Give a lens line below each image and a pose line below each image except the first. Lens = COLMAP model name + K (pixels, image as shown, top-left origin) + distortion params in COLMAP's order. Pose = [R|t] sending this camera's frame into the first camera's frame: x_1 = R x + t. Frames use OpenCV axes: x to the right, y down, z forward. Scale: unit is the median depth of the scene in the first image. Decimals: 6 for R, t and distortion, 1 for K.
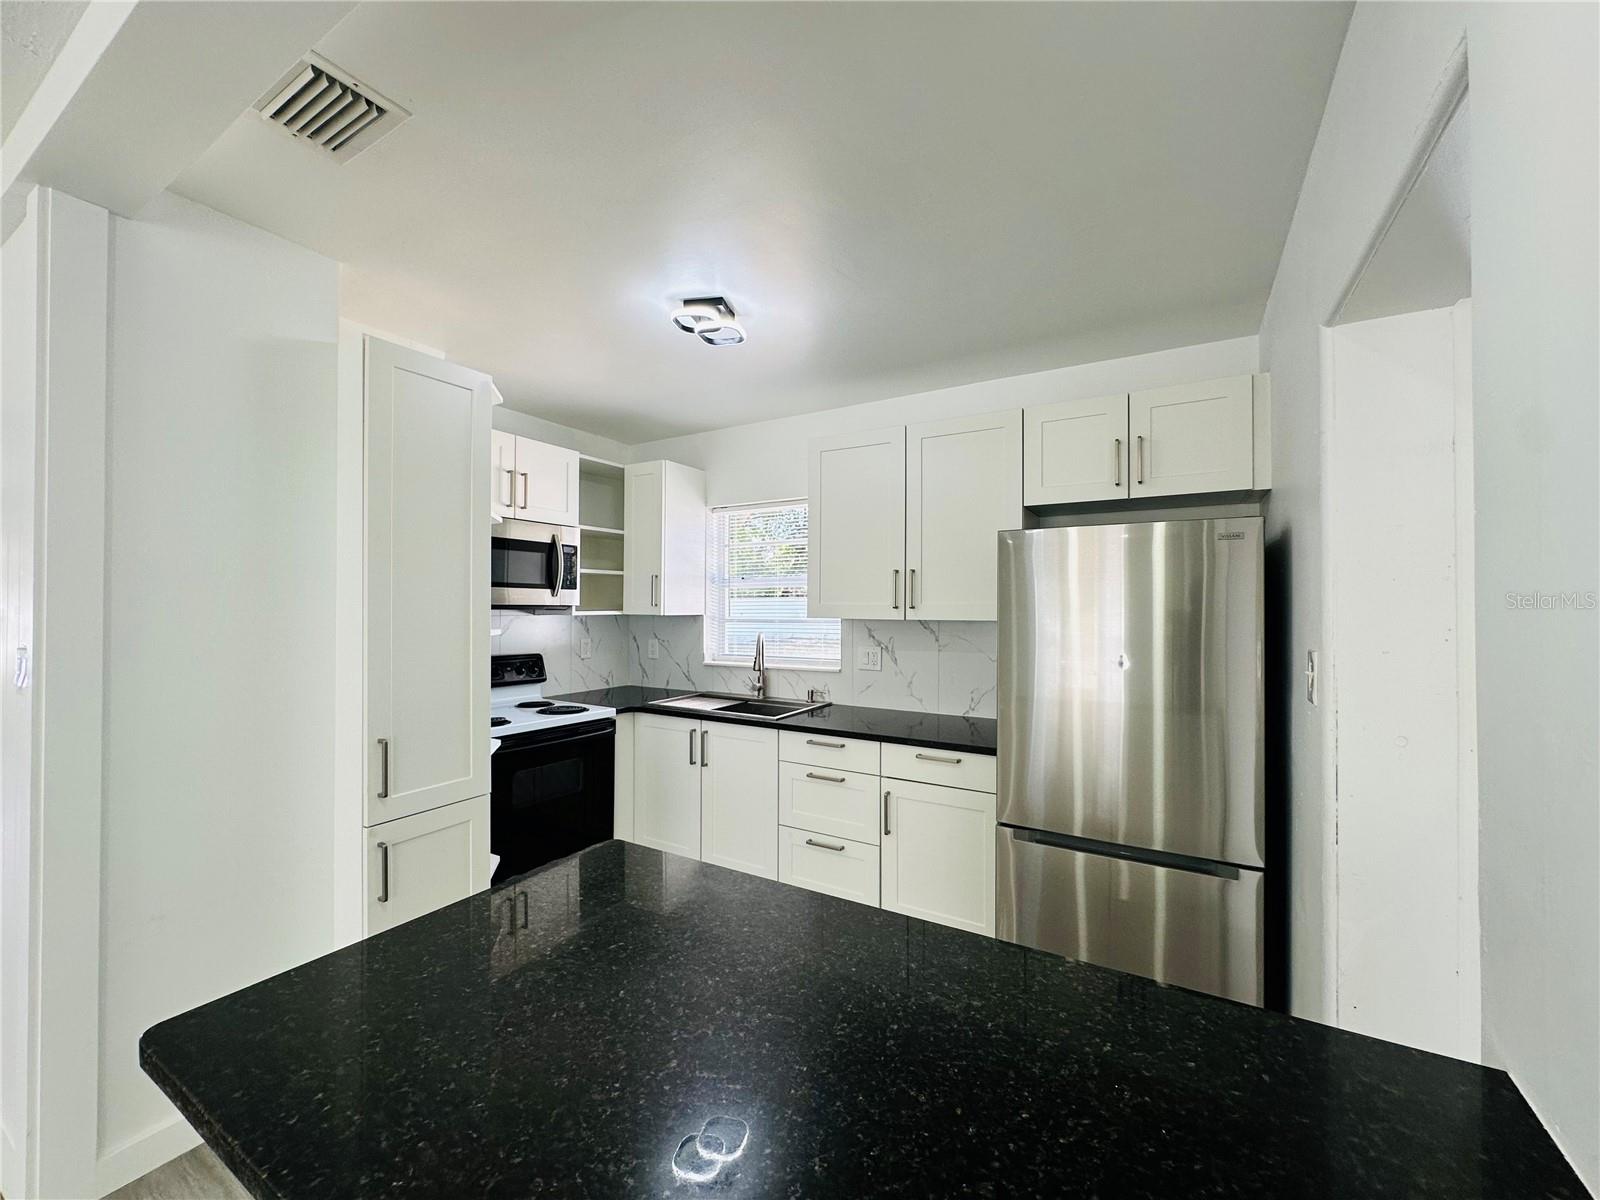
lens RADIAL K [[635.5, 0, 801.3], [0, 635.5, 603.4], [0, 0, 1]] dist [-0.010095, 0.001833]
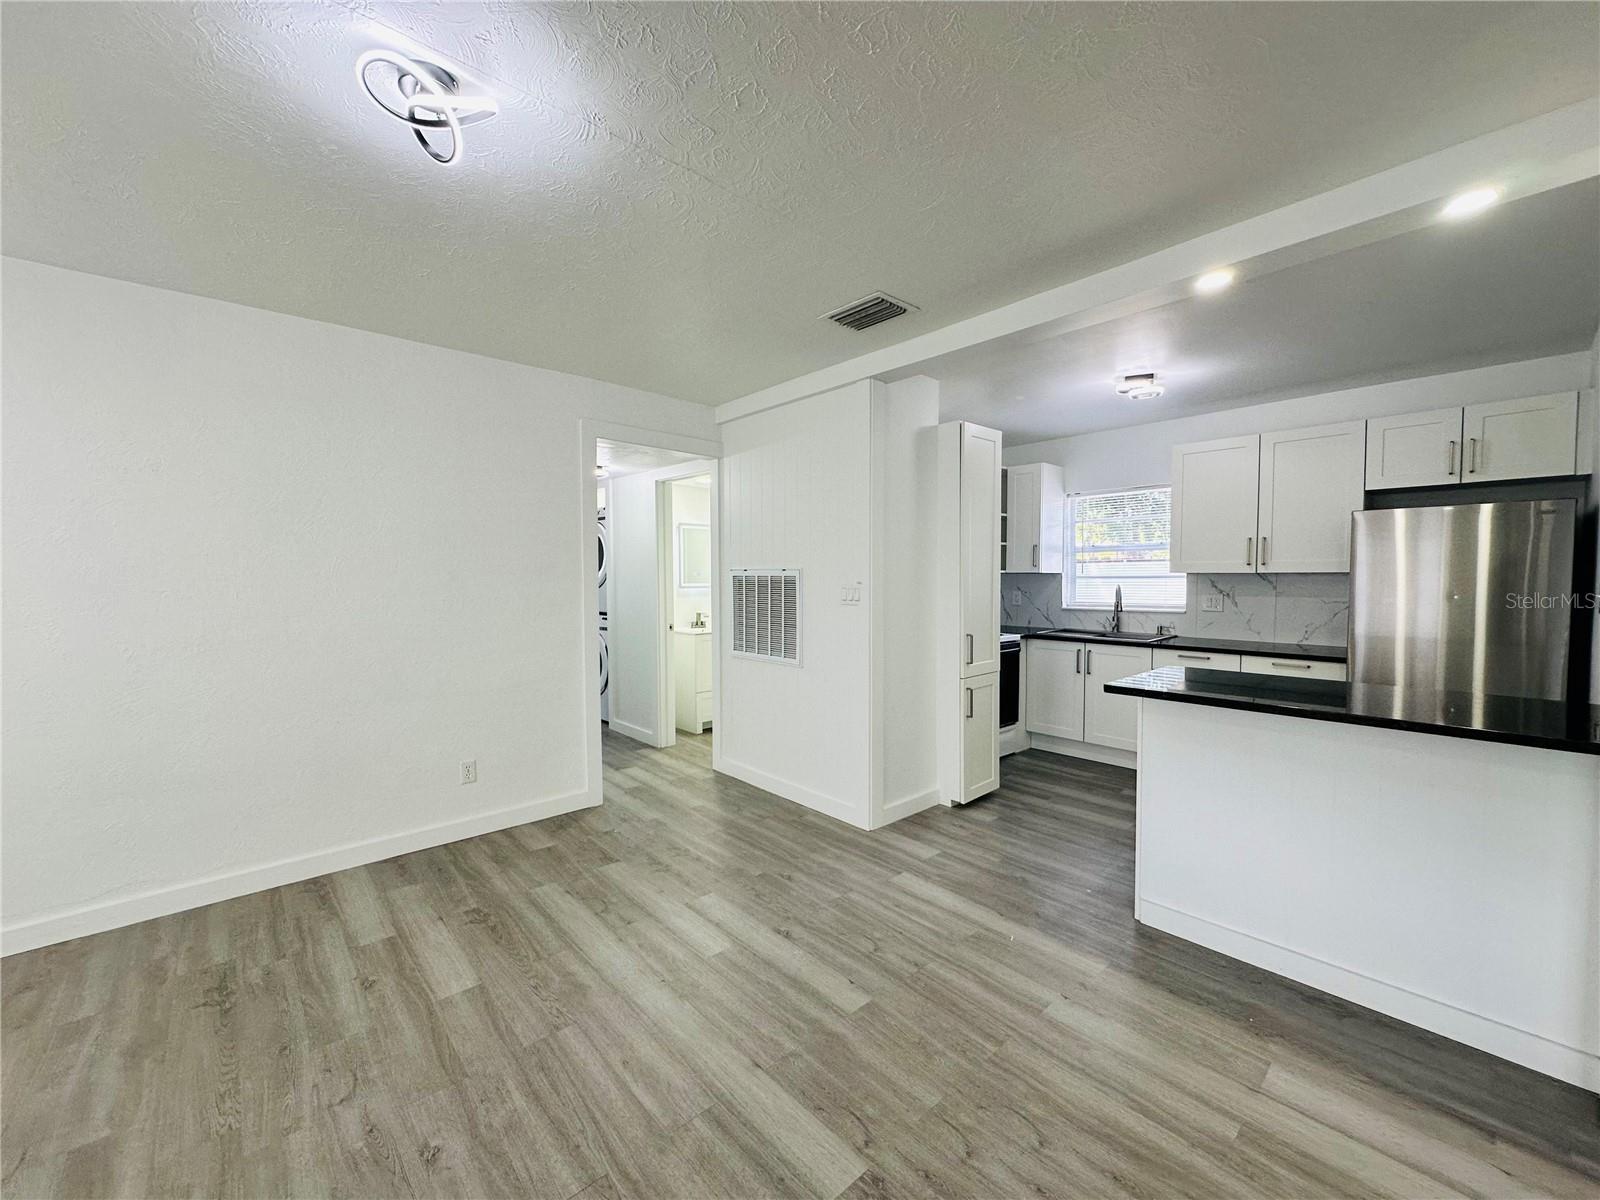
lens RADIAL K [[635.5, 0, 796.0], [0, 635.5, 597.5], [0, 0, 1]] dist [-0.010095, 0.001833]
pose [[0.950025, 0.003075, -0.312158, -0.327114], [0.010017, 0.999136, 0.040328, 0.011930], [0.312012, -0.041440, 0.949174, -0.582785]]
